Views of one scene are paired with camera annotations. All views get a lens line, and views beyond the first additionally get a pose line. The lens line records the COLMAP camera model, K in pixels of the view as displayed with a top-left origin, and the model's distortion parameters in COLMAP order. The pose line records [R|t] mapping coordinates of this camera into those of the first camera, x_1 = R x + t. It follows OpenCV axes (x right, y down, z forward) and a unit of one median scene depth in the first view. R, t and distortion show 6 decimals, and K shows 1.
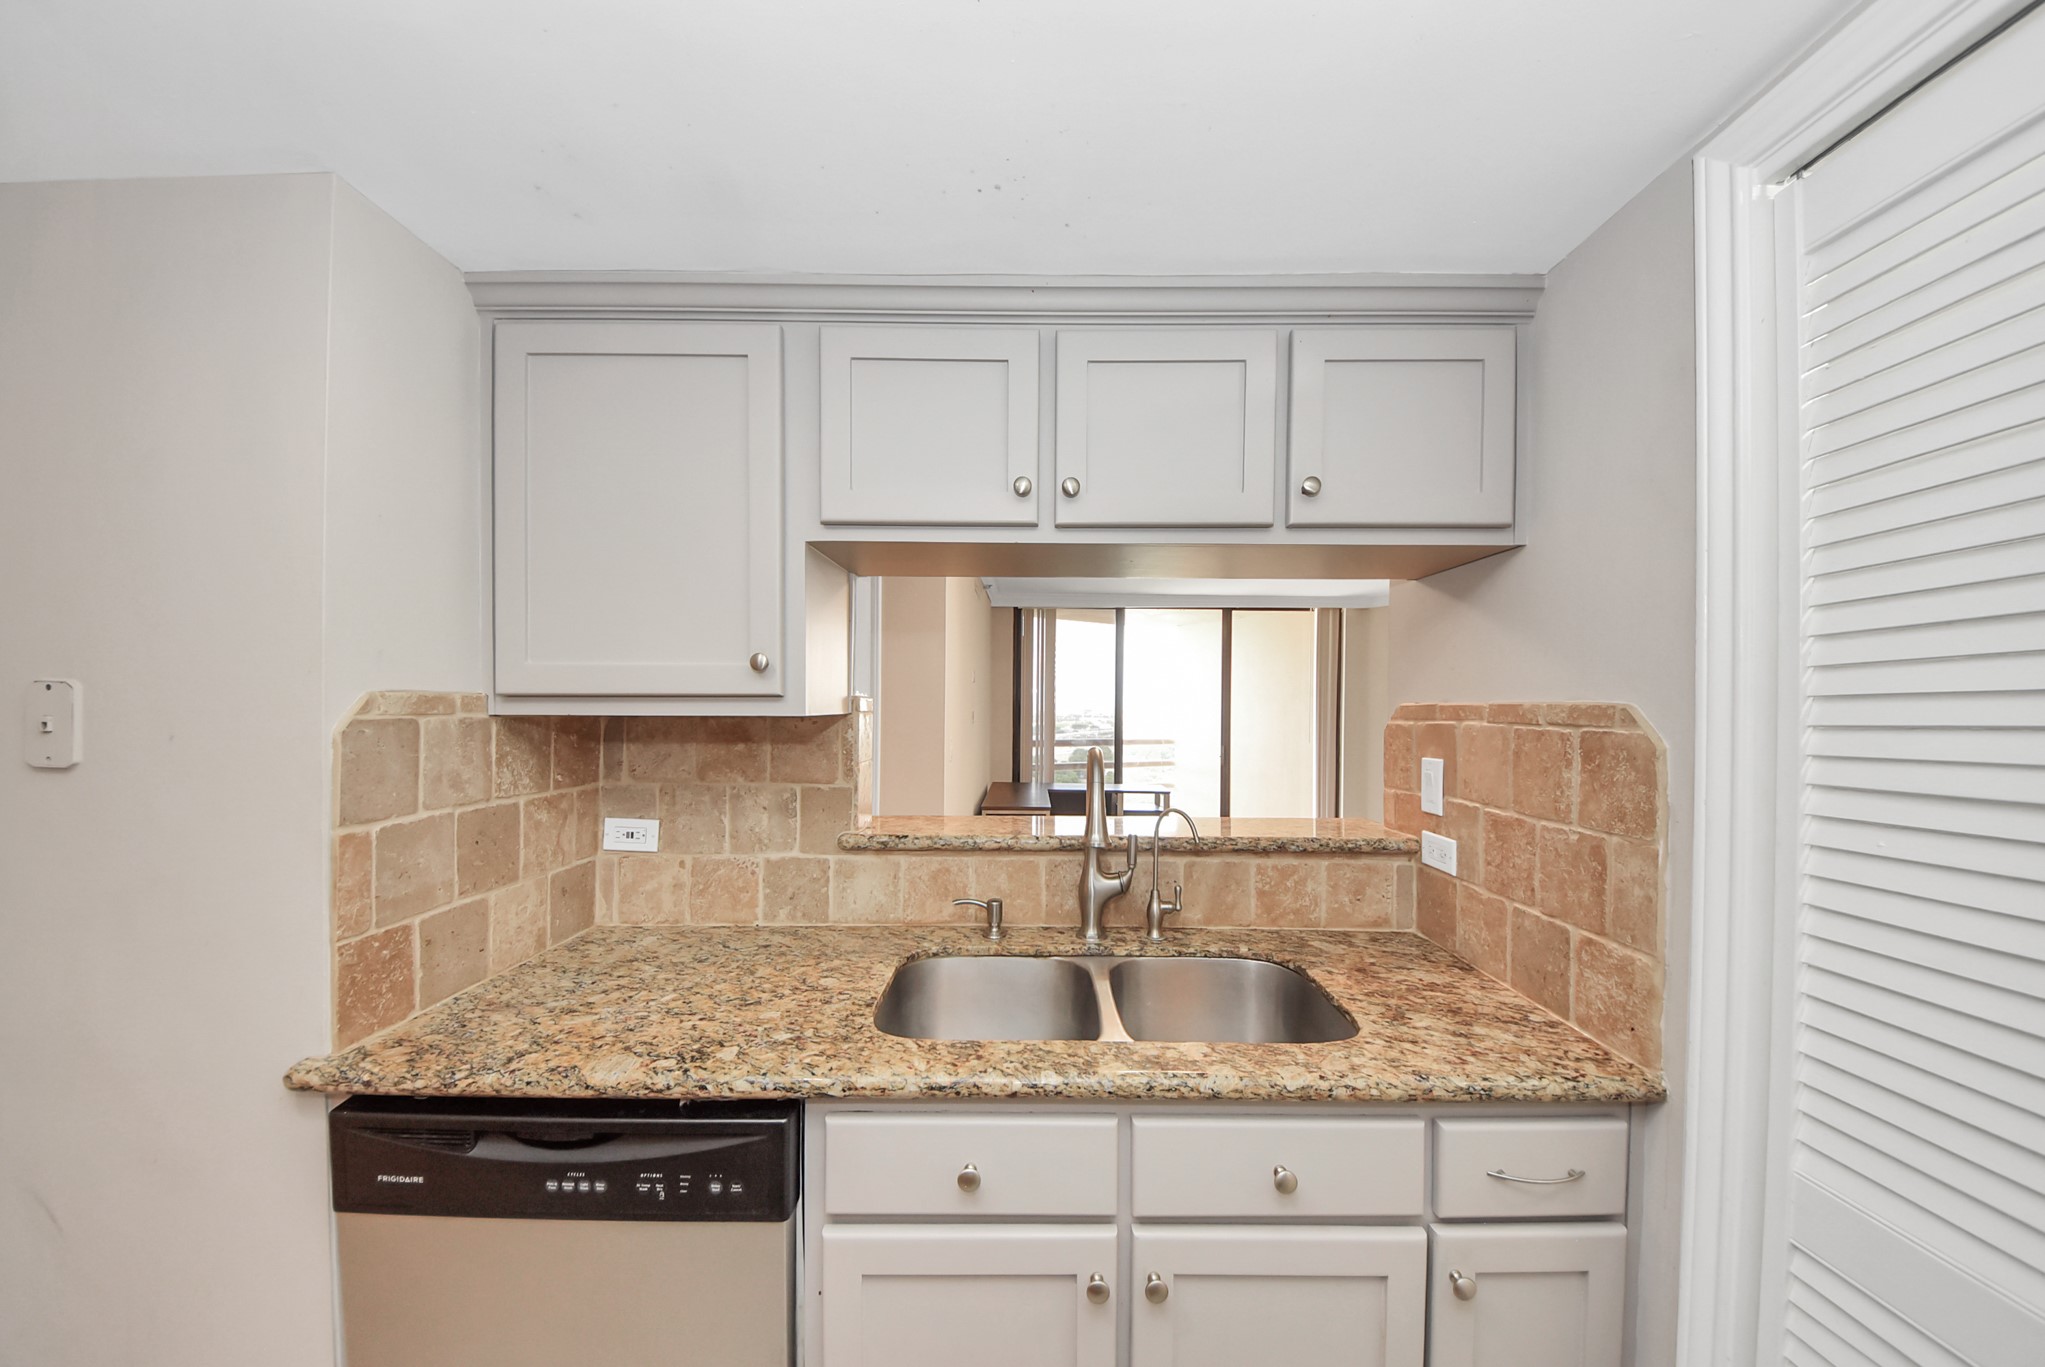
lens RADIAL K [[741.5, 0, 1045.9], [0, 741.5, 685.3], [0, 0, 1]] dist [0.040566, -0.029100]
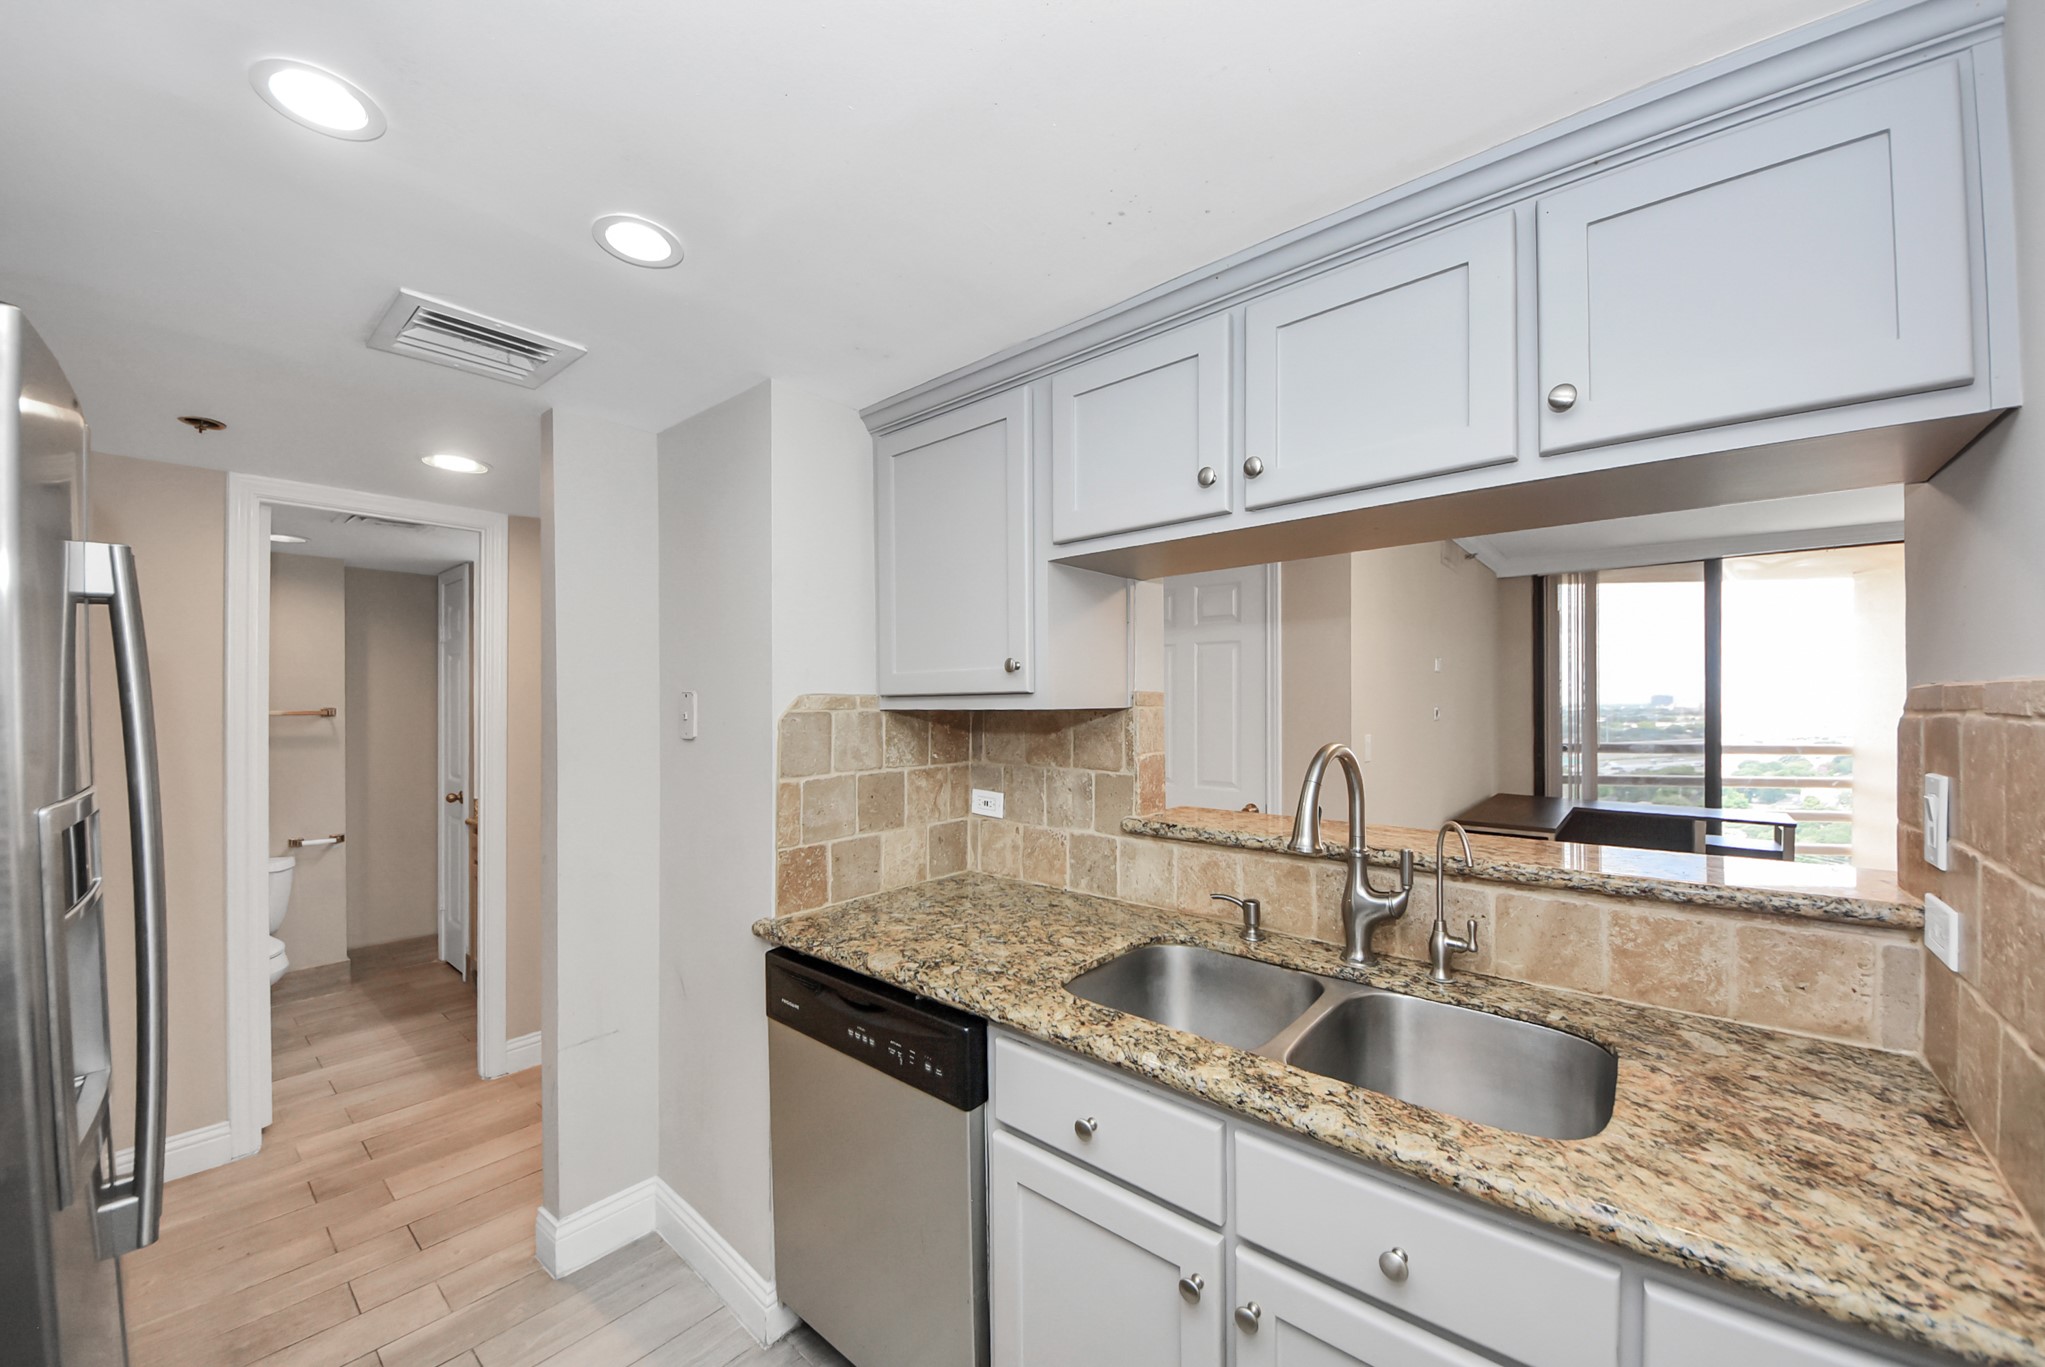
lens RADIAL K [[758.5, 0, 1014.8], [0, 758.5, 670.3], [0, 0, 1]] dist [0.045525, -0.031525]
pose [[0.757298, -0.038479, -0.651935, 0.423500], [0.028420, 0.999259, -0.025967, 0.009636], [0.652451, 0.001137, 0.757830, 0.059566]]
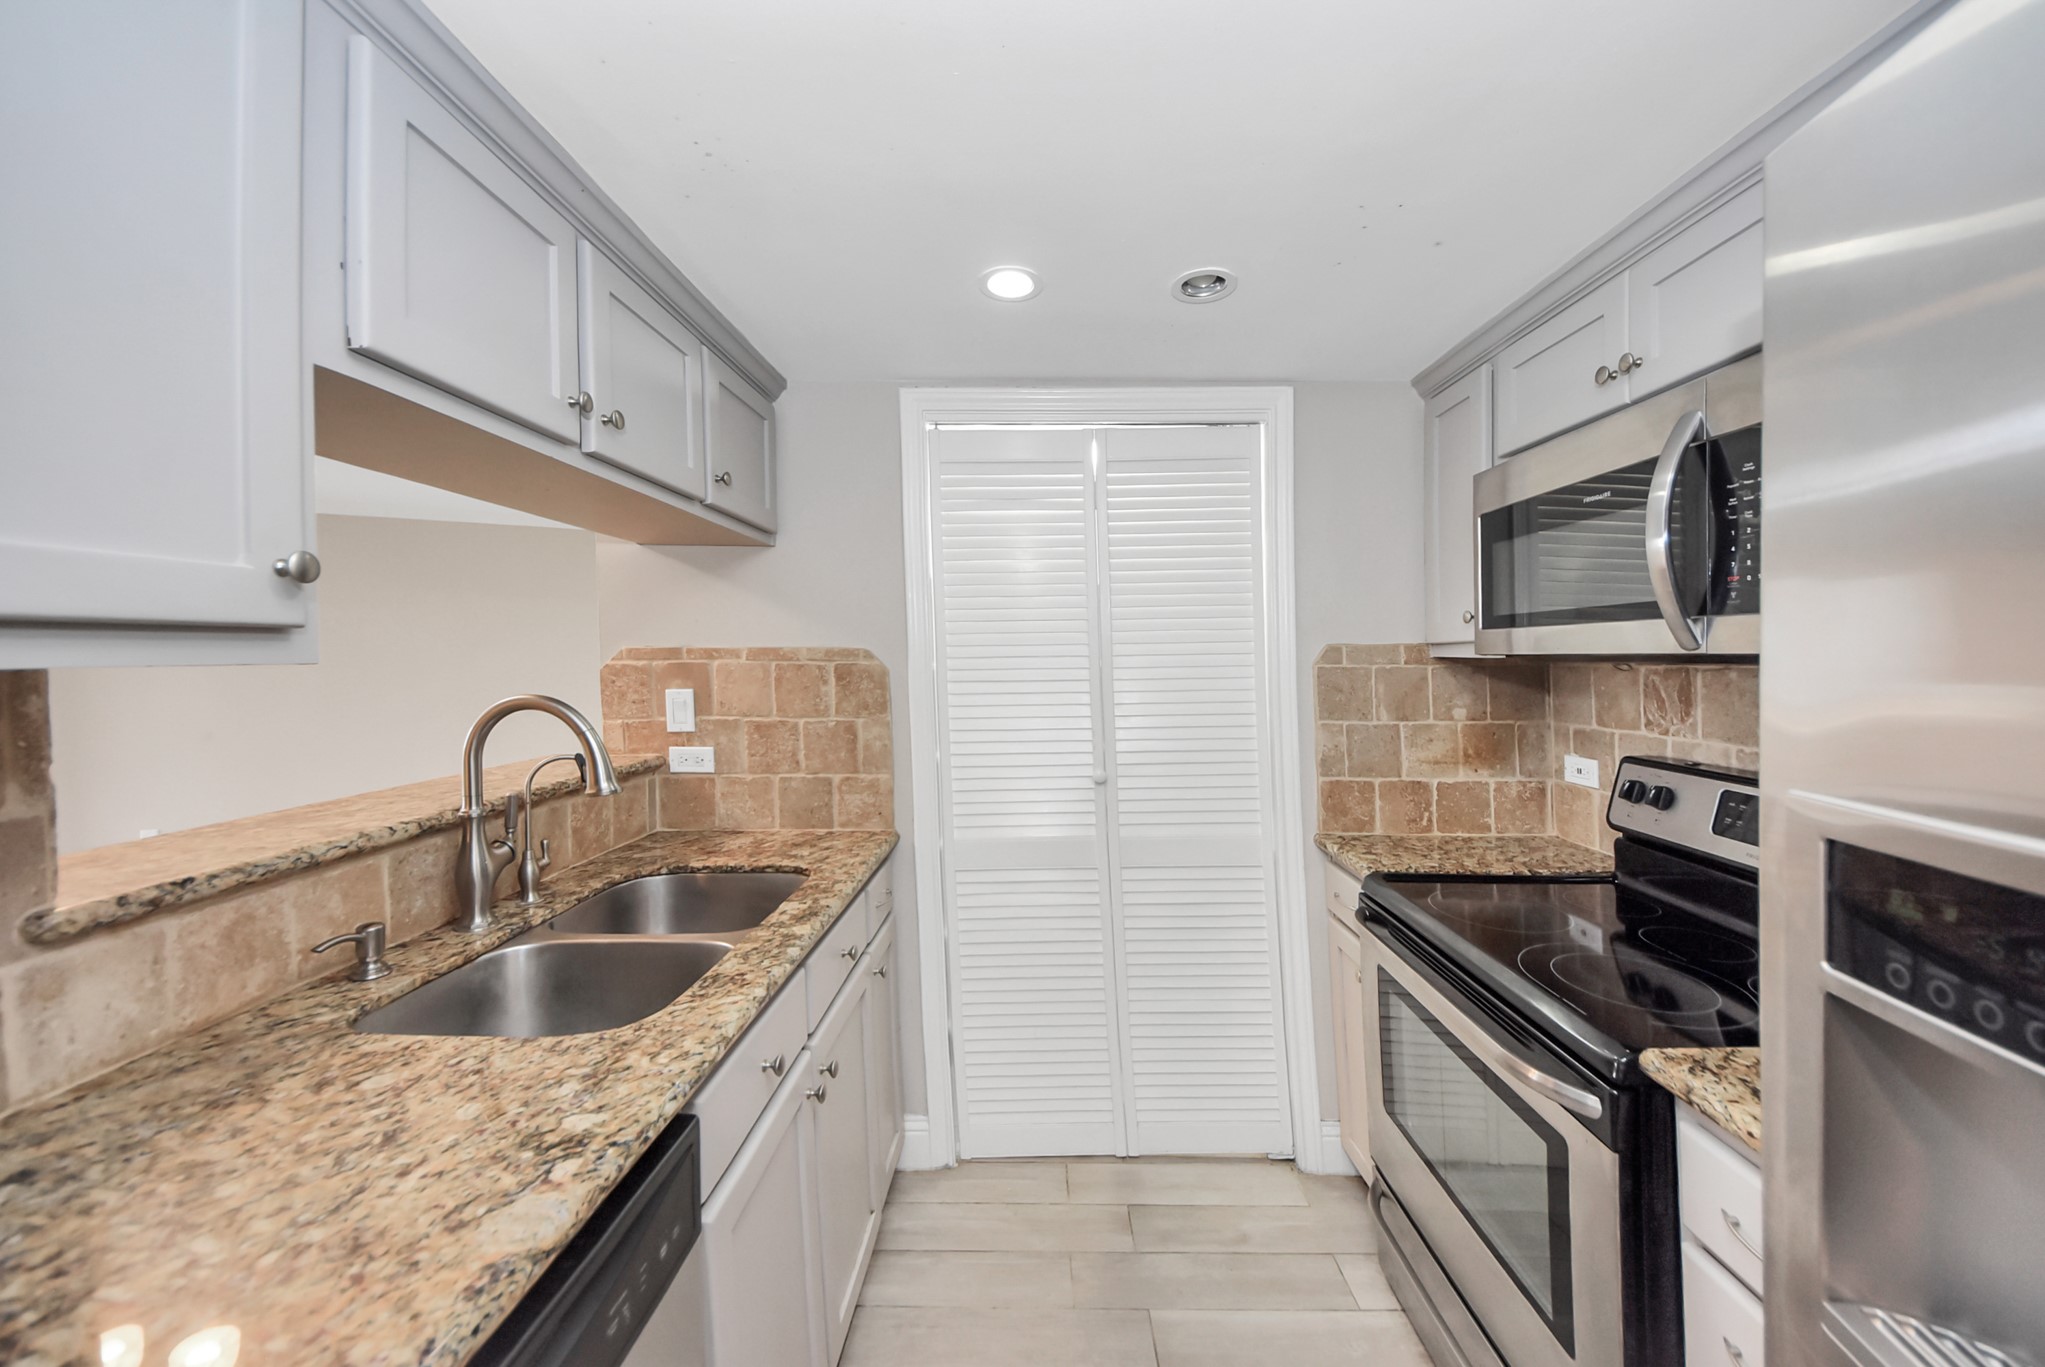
lens RADIAL K [[741.5, 0, 1045.9], [0, 741.5, 685.3], [0, 0, 1]] dist [0.040566, -0.029100]
pose [[0.008981, -0.047520, 0.998830, -0.893325], [-0.033033, 0.998311, 0.047792, 0.012448], [-0.999414, -0.033423, 0.007396, 0.440226]]
